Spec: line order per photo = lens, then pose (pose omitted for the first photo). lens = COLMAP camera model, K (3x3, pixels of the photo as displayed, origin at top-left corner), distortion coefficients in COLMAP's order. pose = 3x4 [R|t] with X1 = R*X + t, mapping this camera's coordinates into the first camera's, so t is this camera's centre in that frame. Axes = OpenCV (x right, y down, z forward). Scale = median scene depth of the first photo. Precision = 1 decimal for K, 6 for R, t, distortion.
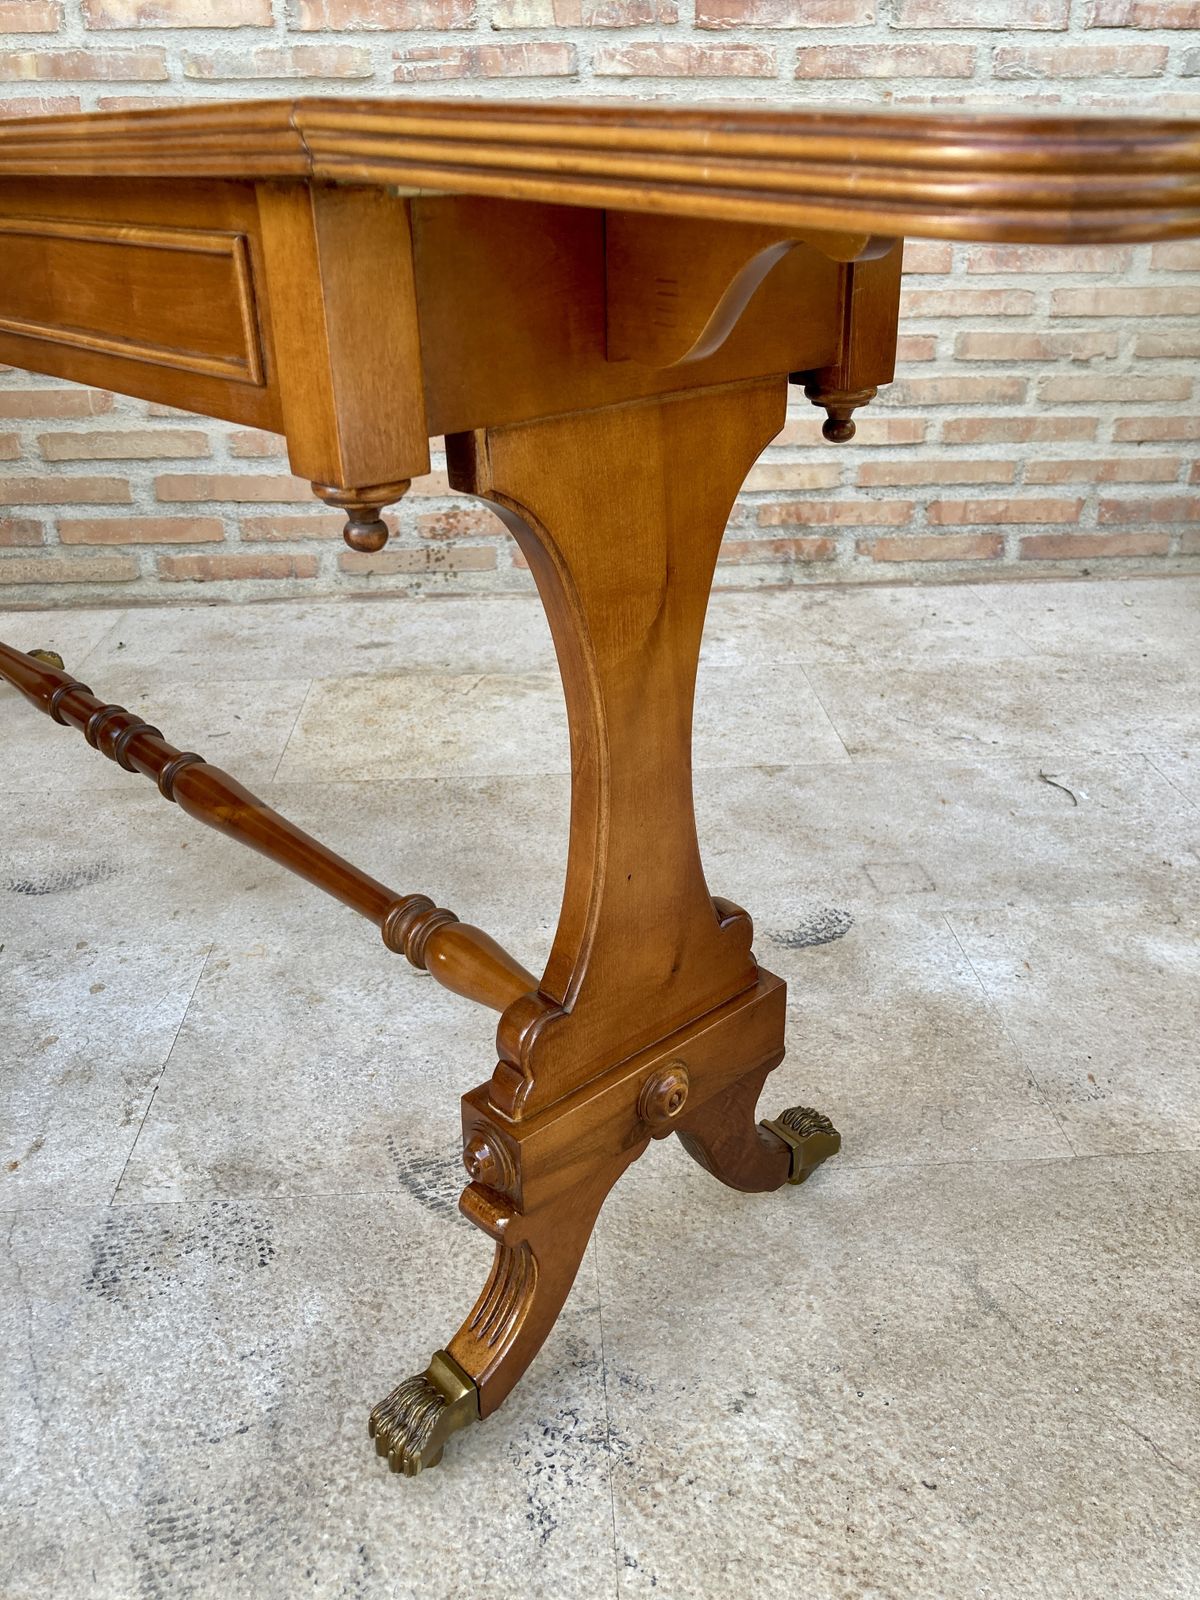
lens RADIAL K [[1345.9, 0, 618.1], [0, 1345.9, 801.9], [0, 0, 1]] dist [0.022831, -0.018826]
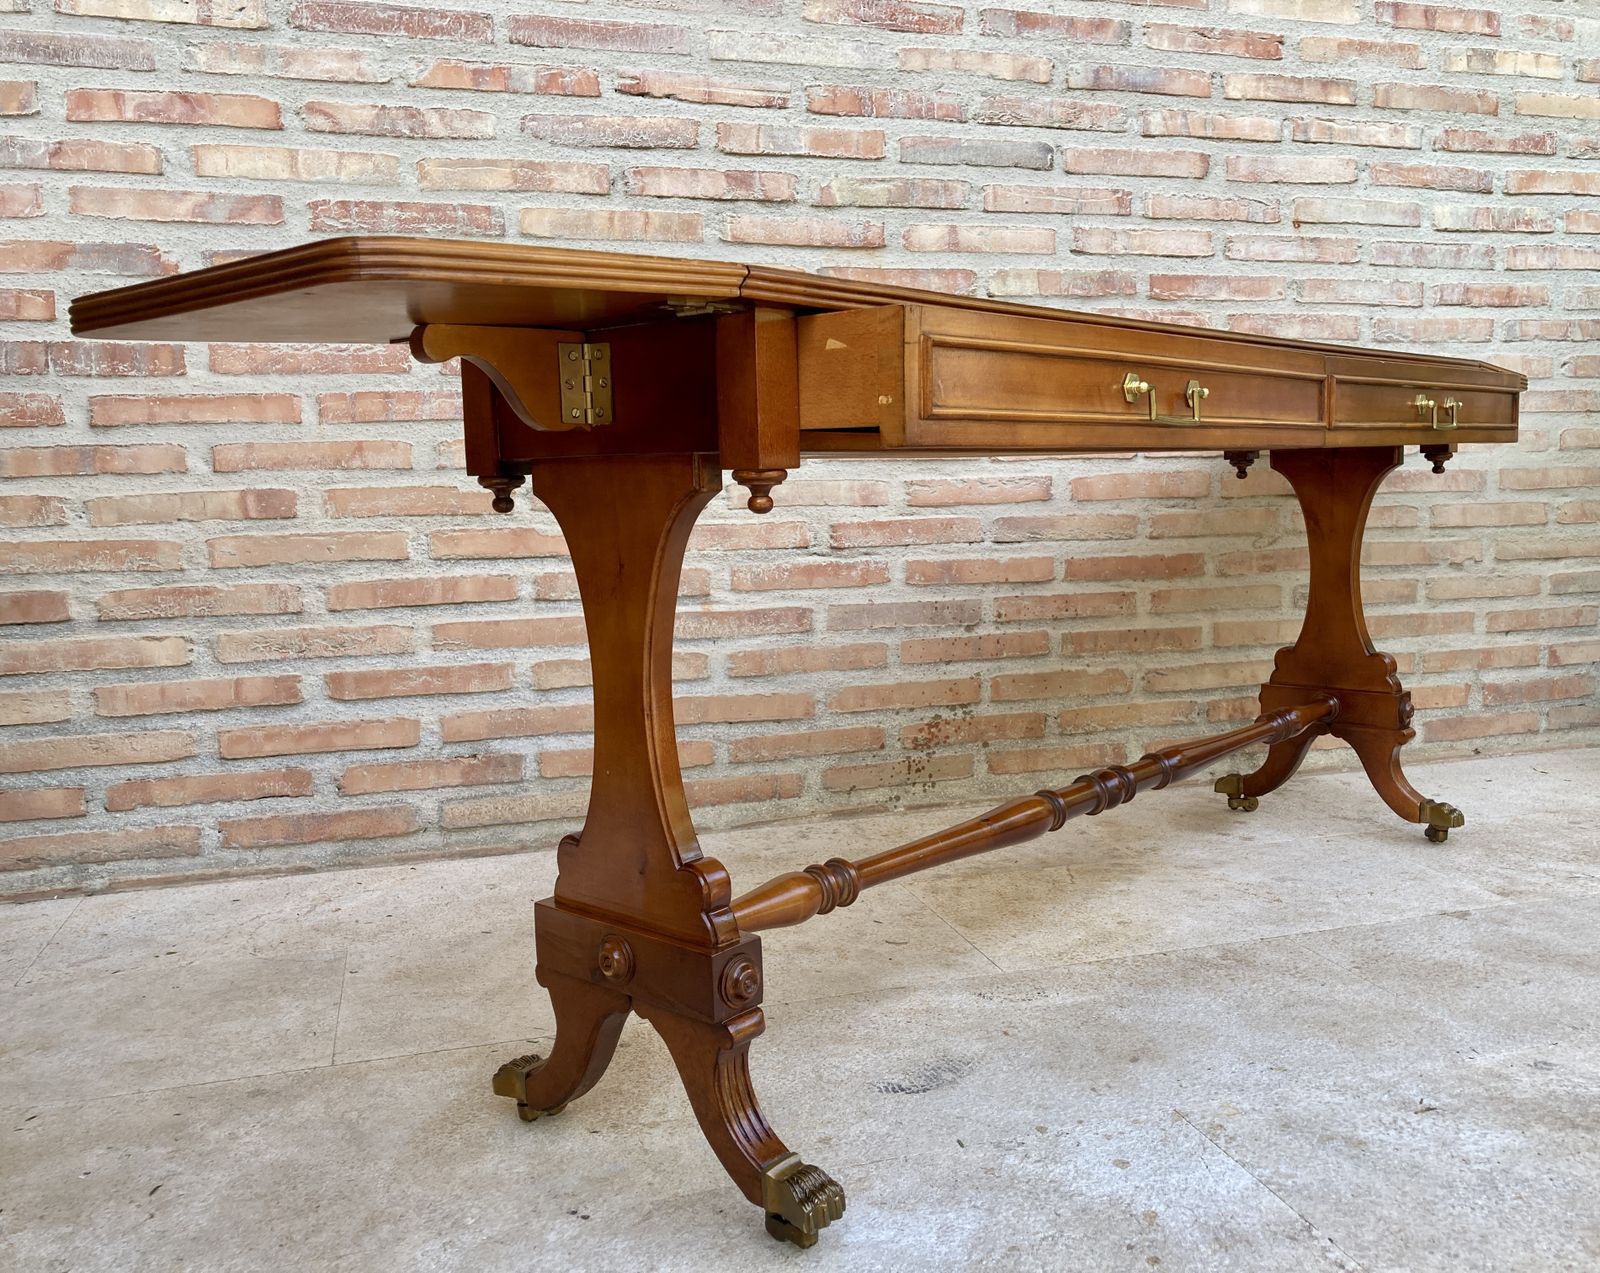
lens RADIAL K [[1427.1, 0, 863.9], [0, 1427.1, 612.1], [0, 0, 1]] dist [0.012294, 0.001801]
pose [[0.969467, -0.033991, 0.242853, -0.474948], [0.115082, 0.937580, -0.328177, 0.053326], [-0.216538, 0.346105, 0.912865, 0.026039]]
